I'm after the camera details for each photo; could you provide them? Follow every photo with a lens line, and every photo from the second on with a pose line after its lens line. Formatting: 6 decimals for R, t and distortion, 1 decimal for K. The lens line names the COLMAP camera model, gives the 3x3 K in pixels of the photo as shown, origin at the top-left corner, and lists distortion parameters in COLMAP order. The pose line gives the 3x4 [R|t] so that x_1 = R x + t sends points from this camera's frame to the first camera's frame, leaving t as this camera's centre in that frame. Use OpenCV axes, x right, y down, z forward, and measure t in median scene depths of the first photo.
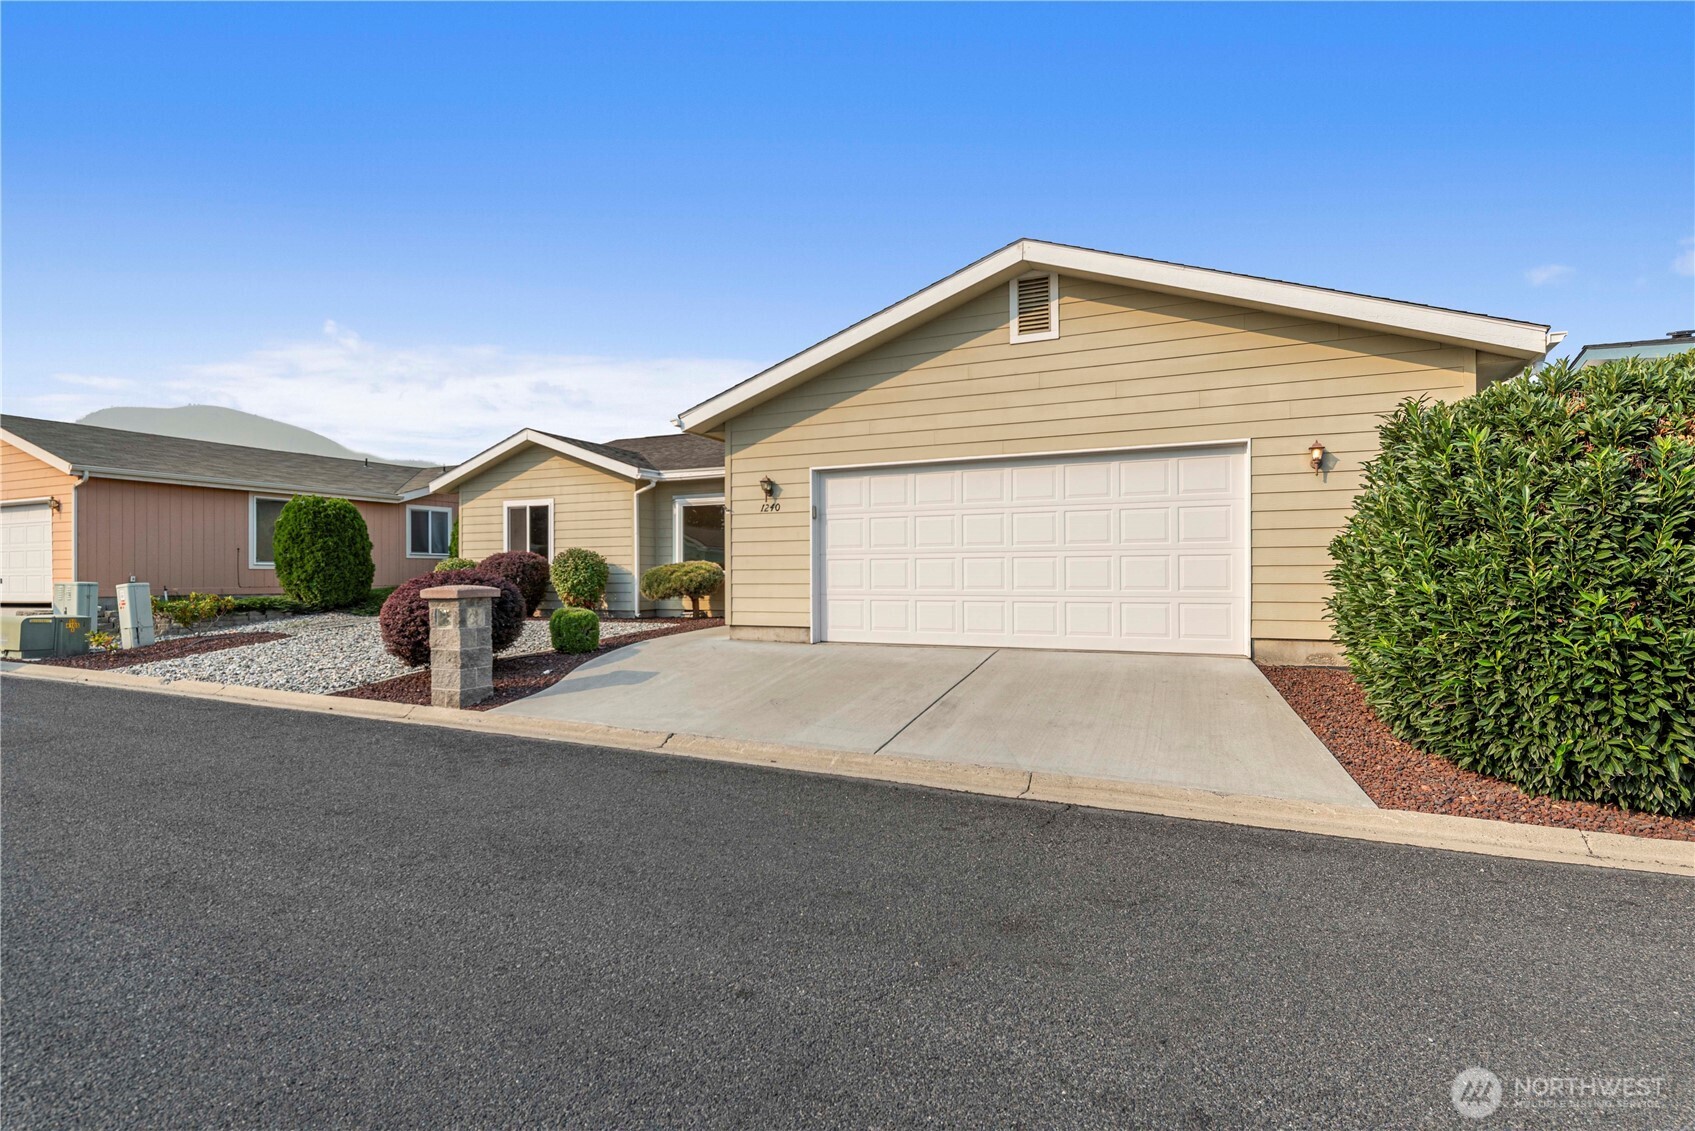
lens RADIAL K [[836.7, 0, 856.2], [0, 836.7, 565.7], [0, 0, 1]] dist [-0.000766, 0.000380]
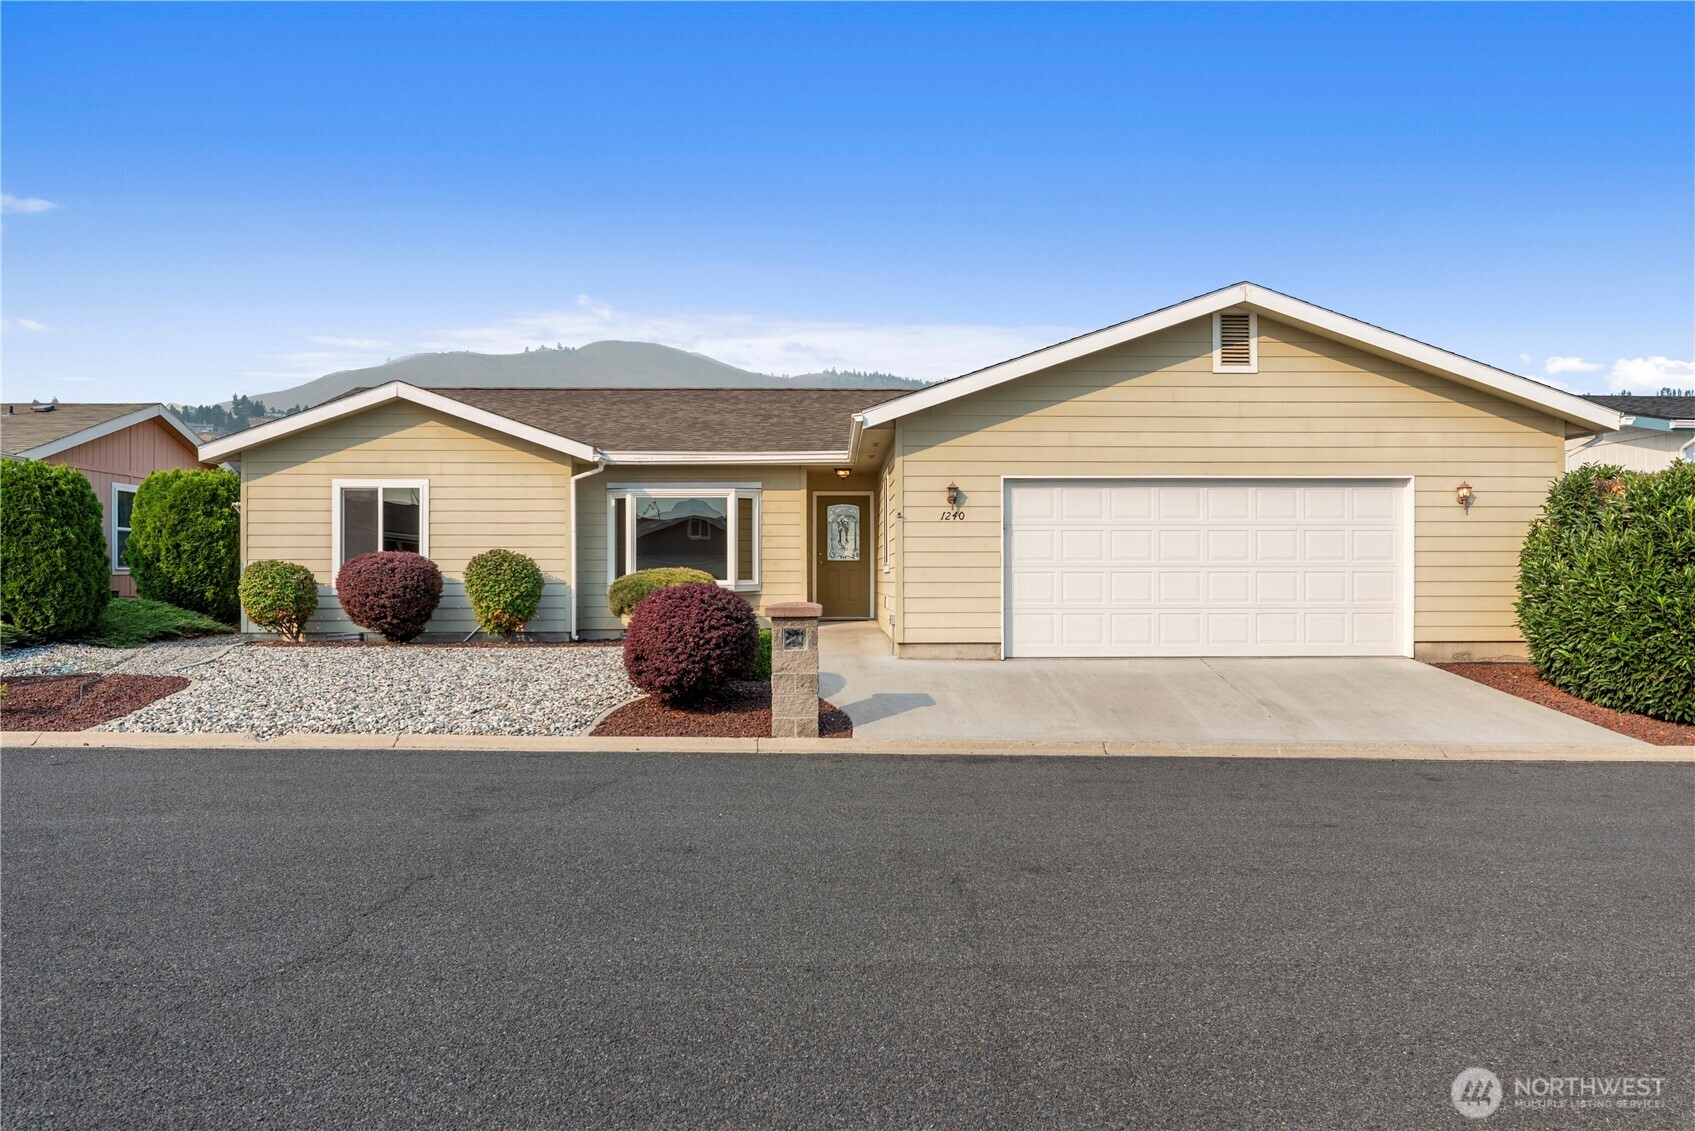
lens RADIAL K [[1196.2, 0, 847.6], [0, 1196.2, 562.6], [0, 0, 1]] dist [0.007670, -0.002880]
pose [[0.895920, 0.008086, 0.444143, -0.818131], [-0.007361, 0.999967, -0.003356, -0.012154], [-0.444155, -0.000263, 0.895950, -0.146707]]
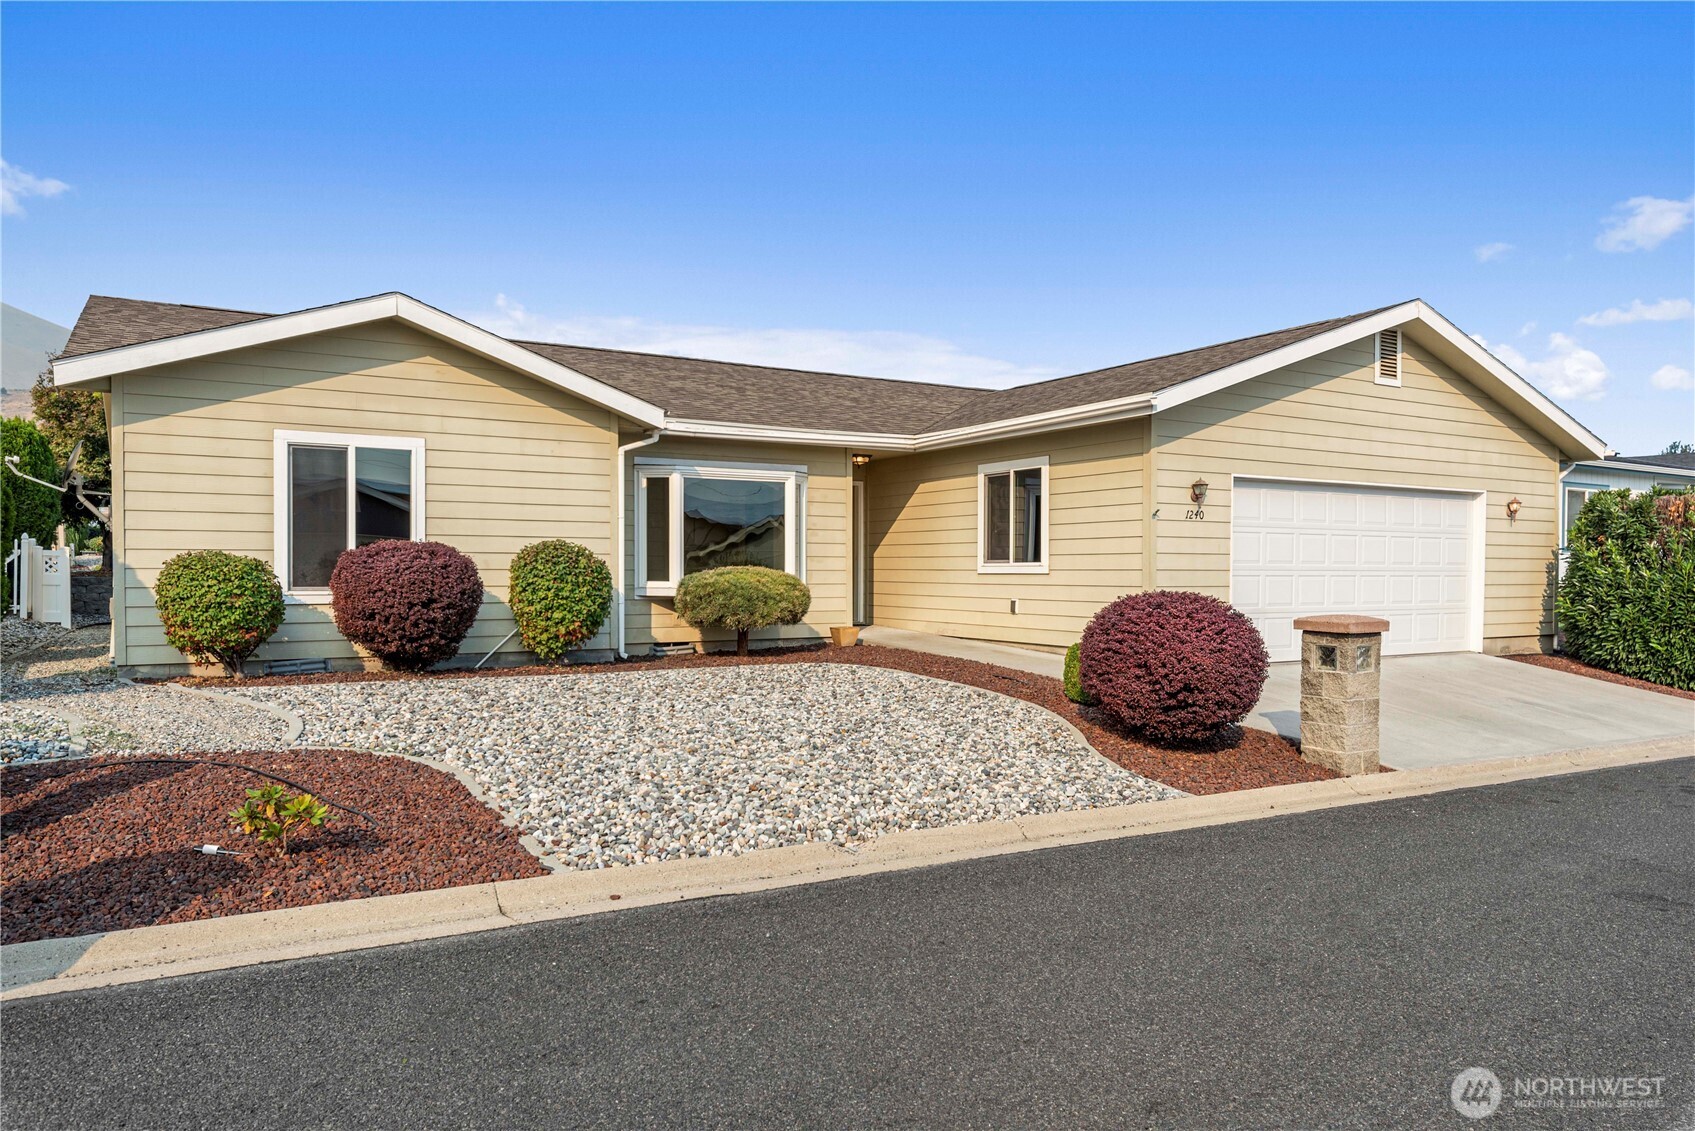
lens RADIAL K [[1131.7, 0, 847.7], [0, 1131.7, 578.4], [0, 0, 1]] dist [0.006363, 0.001236]
pose [[0.563370, -0.000243, 0.826205, -1.298938], [-0.015902, 0.999812, 0.011138, -0.011134], [-0.826052, -0.019413, 0.563260, 0.651386]]
